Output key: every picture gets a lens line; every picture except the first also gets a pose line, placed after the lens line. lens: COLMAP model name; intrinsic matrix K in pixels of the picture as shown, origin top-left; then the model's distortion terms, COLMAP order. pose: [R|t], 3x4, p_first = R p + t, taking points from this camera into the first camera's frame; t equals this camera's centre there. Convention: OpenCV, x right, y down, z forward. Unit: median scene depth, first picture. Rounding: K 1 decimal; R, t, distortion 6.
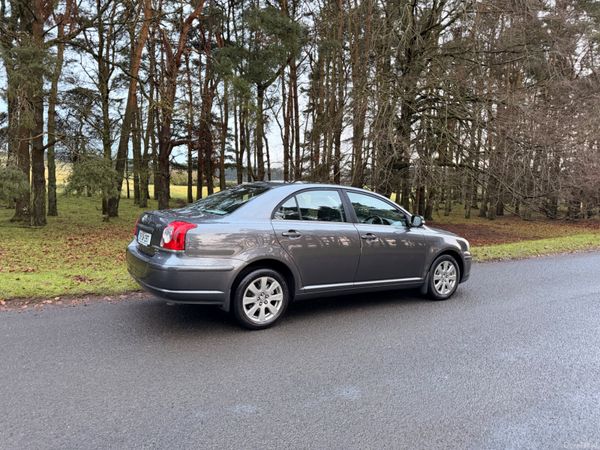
lens RADIAL K [[418.0, 0, 301.6], [0, 418.0, 224.0], [0, 0, 1]] dist [0.040477, -0.048123]
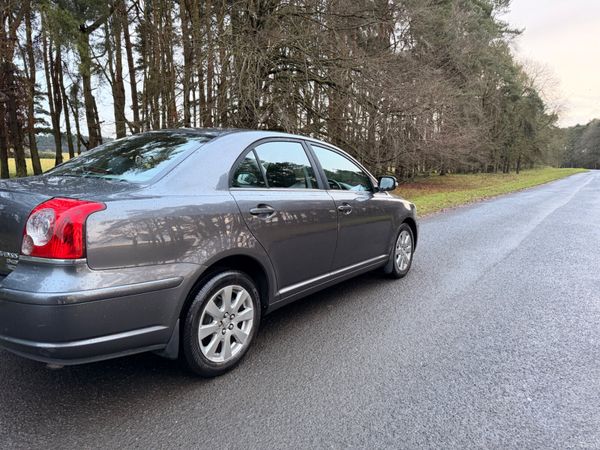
lens RADIAL K [[418.0, 0, 299.2], [0, 418.0, 223.6], [0, 0, 1]] dist [0.040477, -0.048123]
pose [[0.928407, -0.075354, 0.363843, -0.161744], [0.049387, 0.995557, 0.080167, -0.002837], [-0.368267, -0.056459, 0.928004, 0.332772]]
